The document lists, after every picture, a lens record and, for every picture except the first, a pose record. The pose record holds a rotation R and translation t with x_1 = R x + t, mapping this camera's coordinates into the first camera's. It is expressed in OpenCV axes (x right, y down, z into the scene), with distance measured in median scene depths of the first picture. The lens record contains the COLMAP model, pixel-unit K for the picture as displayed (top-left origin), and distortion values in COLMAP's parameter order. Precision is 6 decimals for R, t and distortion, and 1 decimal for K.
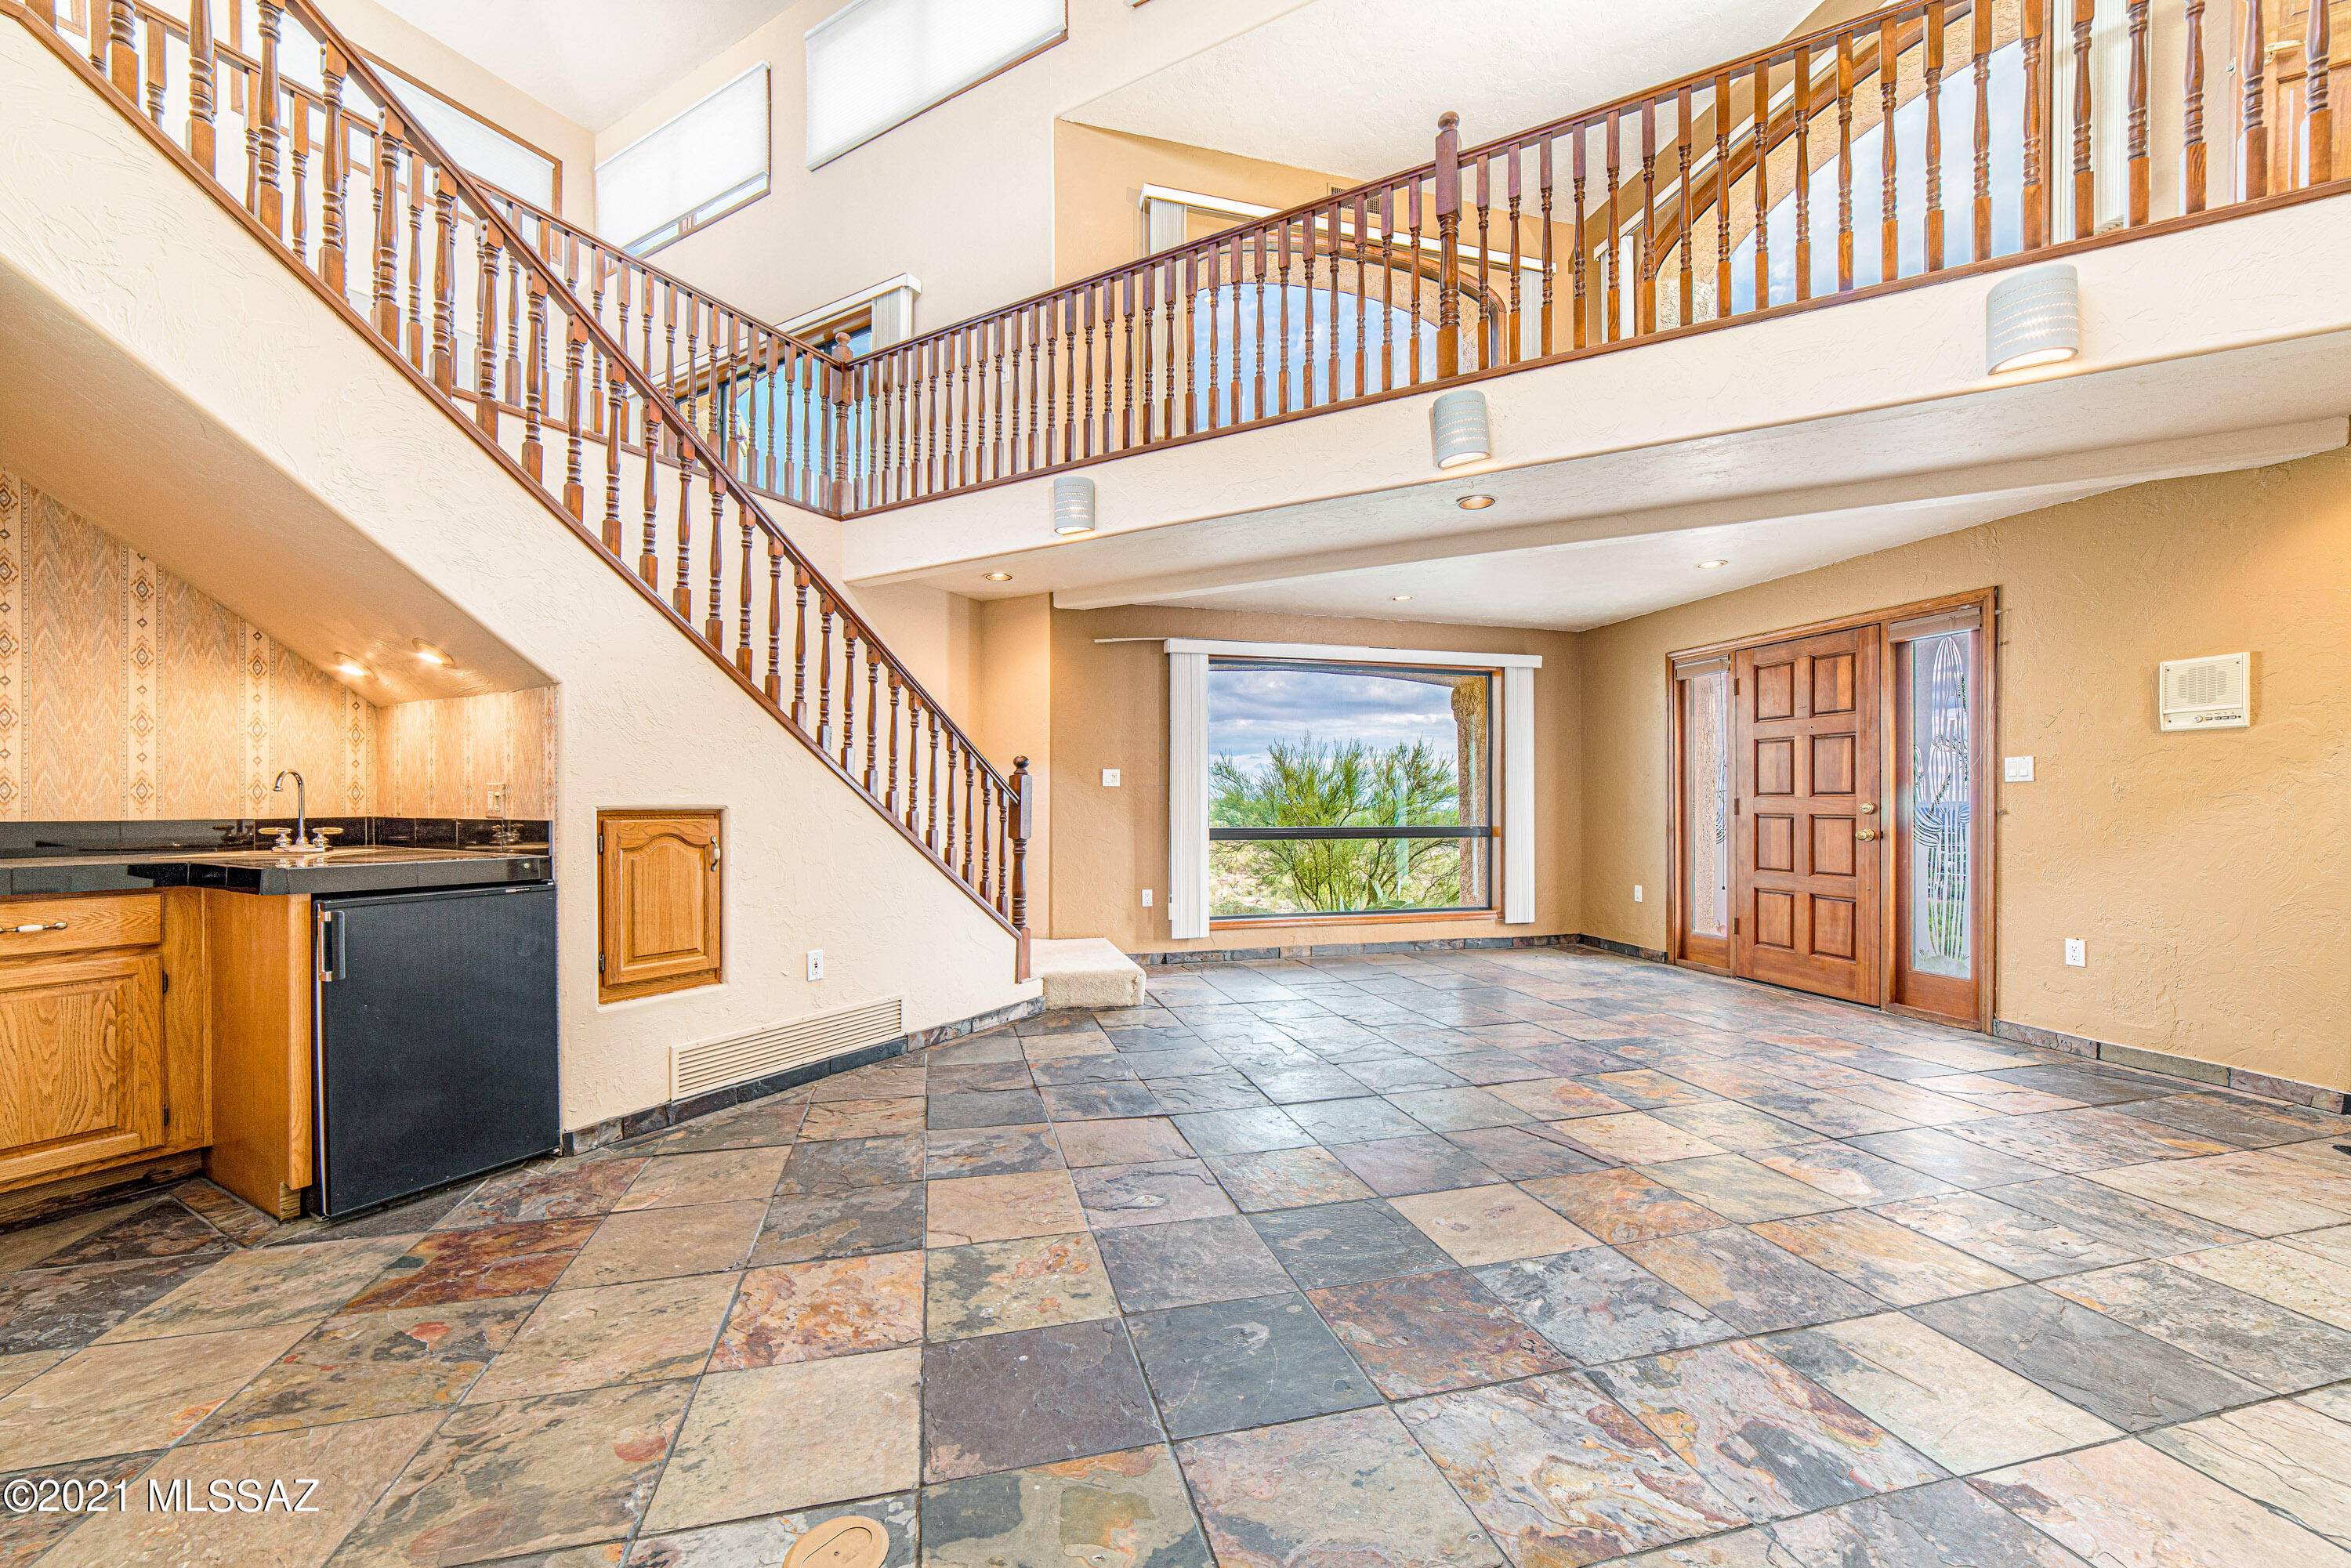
lens RADIAL K [[928.1, 0, 1174.4], [0, 928.1, 802.1], [0, 0, 1]] dist [-0.009994, 0.005095]
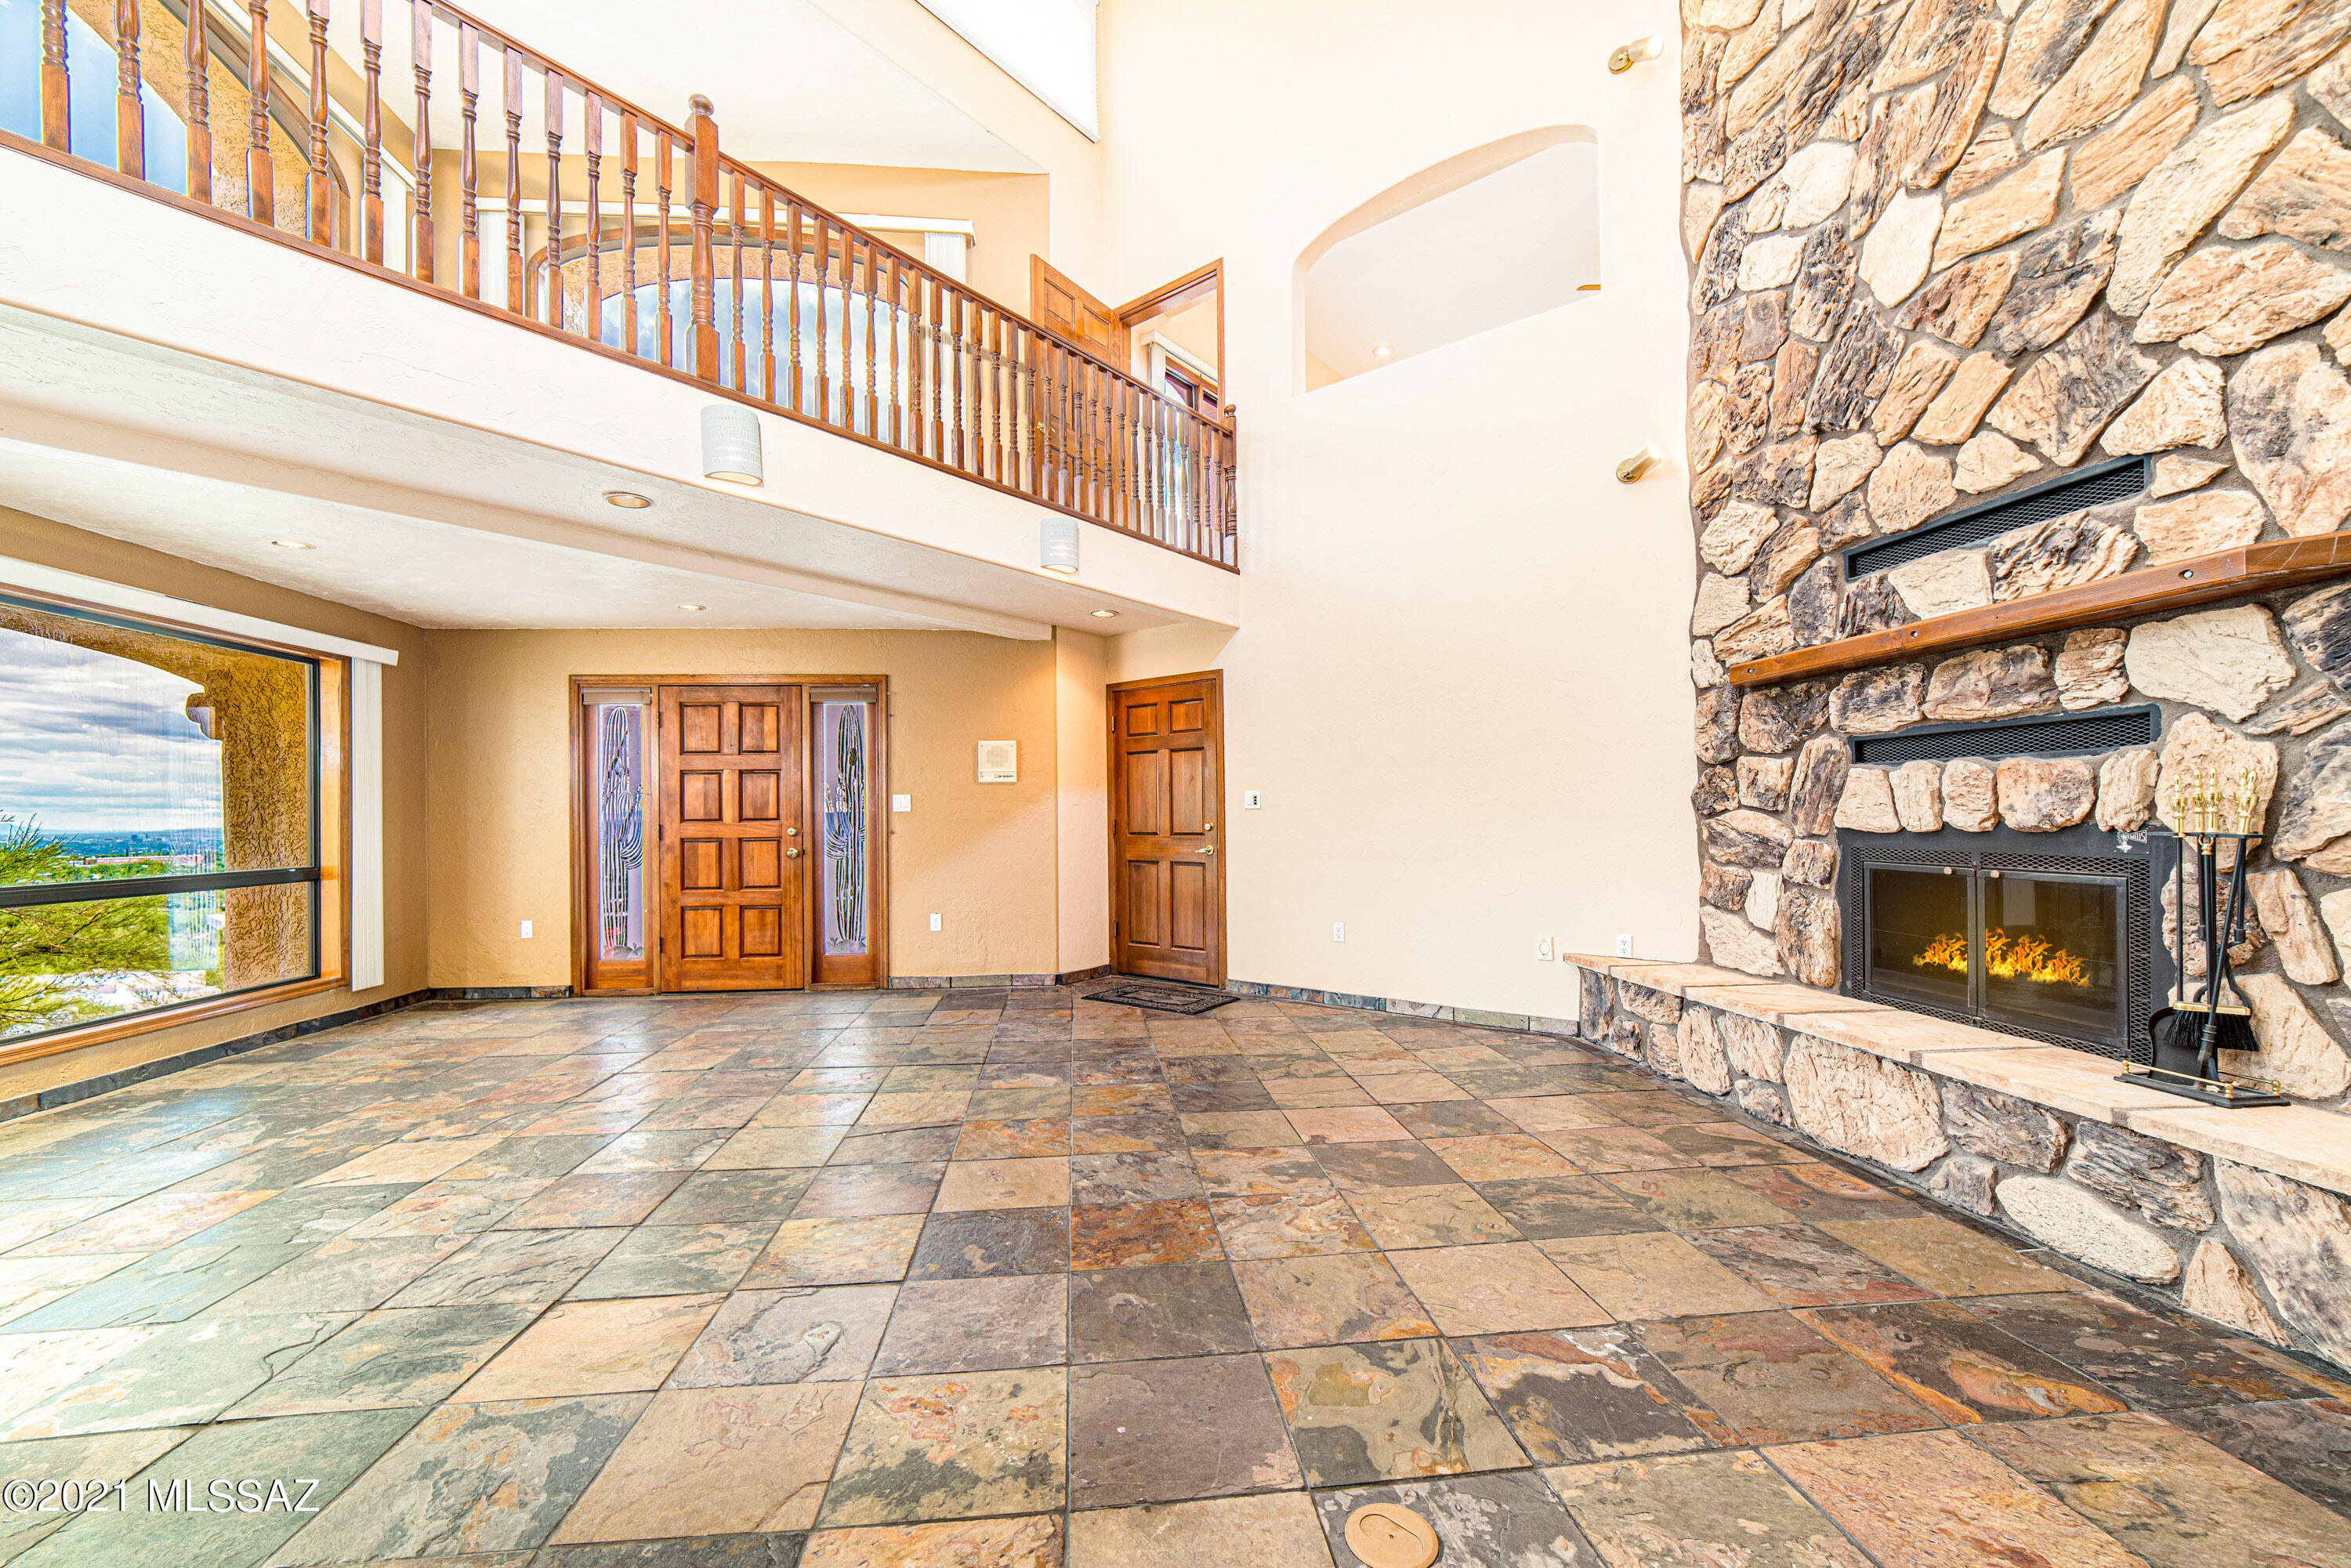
lens RADIAL K [[928.1, 0, 1174.4], [0, 928.1, 802.1], [0, 0, 1]] dist [-0.009994, 0.005095]
pose [[0.159364, 0.010658, 0.987162, -0.432277], [0.011105, 0.999859, -0.012588, -0.012456], [-0.987157, 0.012968, 0.159223, 0.309200]]
